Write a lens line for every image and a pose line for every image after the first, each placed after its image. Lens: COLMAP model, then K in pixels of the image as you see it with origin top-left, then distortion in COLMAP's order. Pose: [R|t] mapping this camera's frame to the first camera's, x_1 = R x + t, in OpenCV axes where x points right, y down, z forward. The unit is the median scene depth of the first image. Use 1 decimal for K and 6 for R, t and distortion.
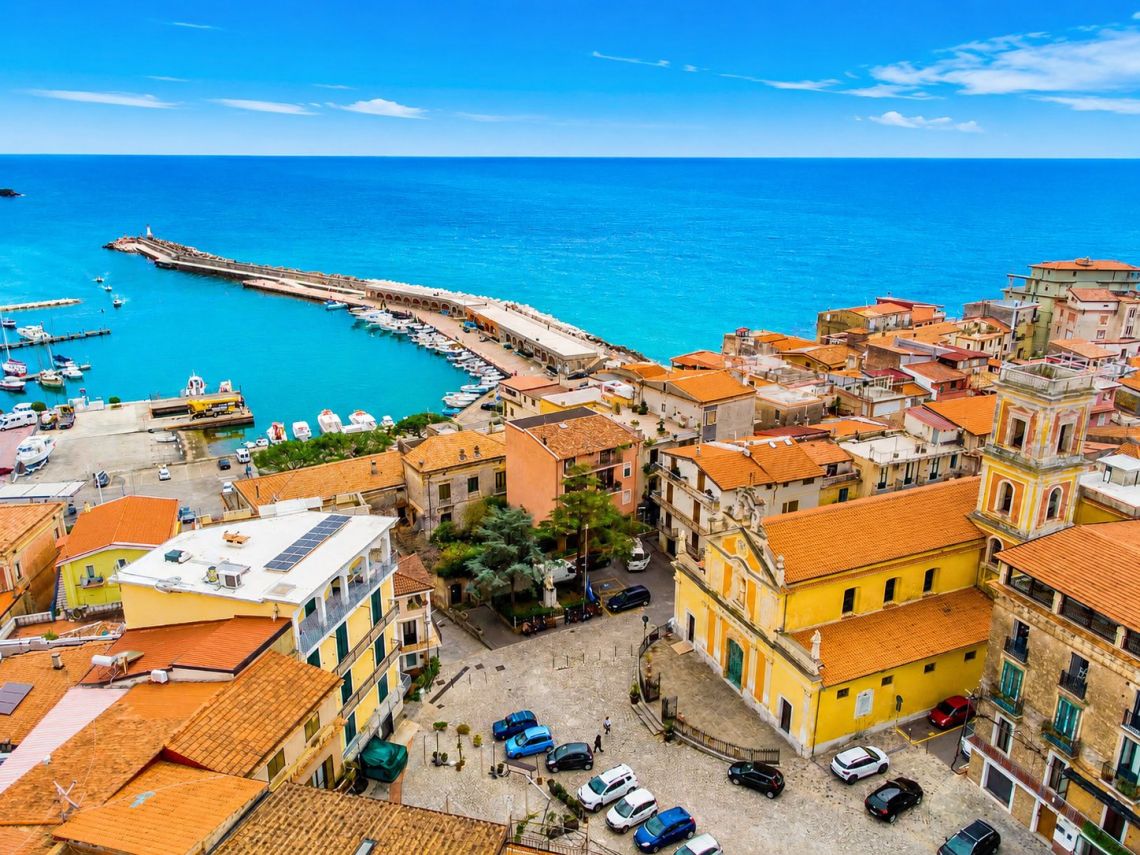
lens RADIAL K [[842.1, 0, 570.0], [0, 842.1, 427.5], [0, 0, 1]] dist [0.006652, -0.000054]
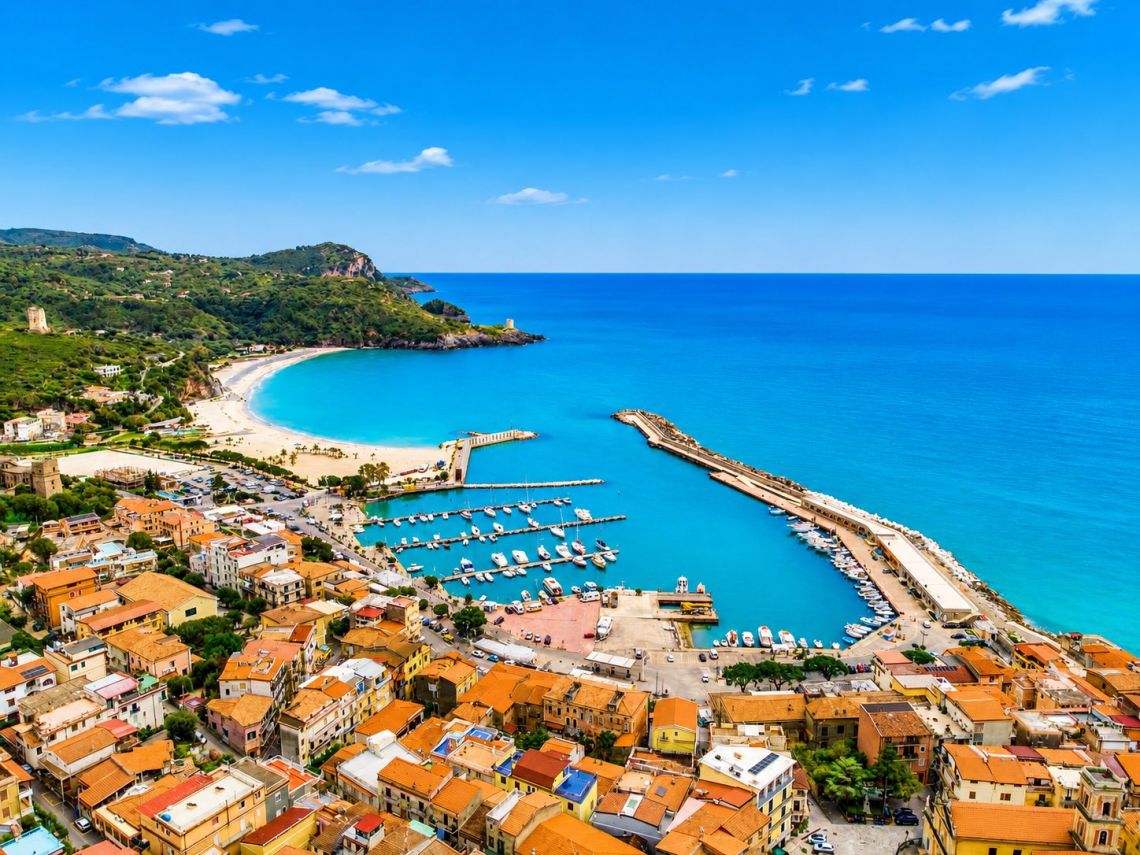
lens RADIAL K [[842.1, 0, 570.0], [0, 842.1, 427.5], [0, 0, 1]] dist [0.006652, -0.000054]
pose [[0.871684, 0.091722, -0.481409, 0.228537], [-0.153541, 0.983986, -0.090539, -0.374903], [0.465395, 0.152837, 0.871808, -1.166229]]
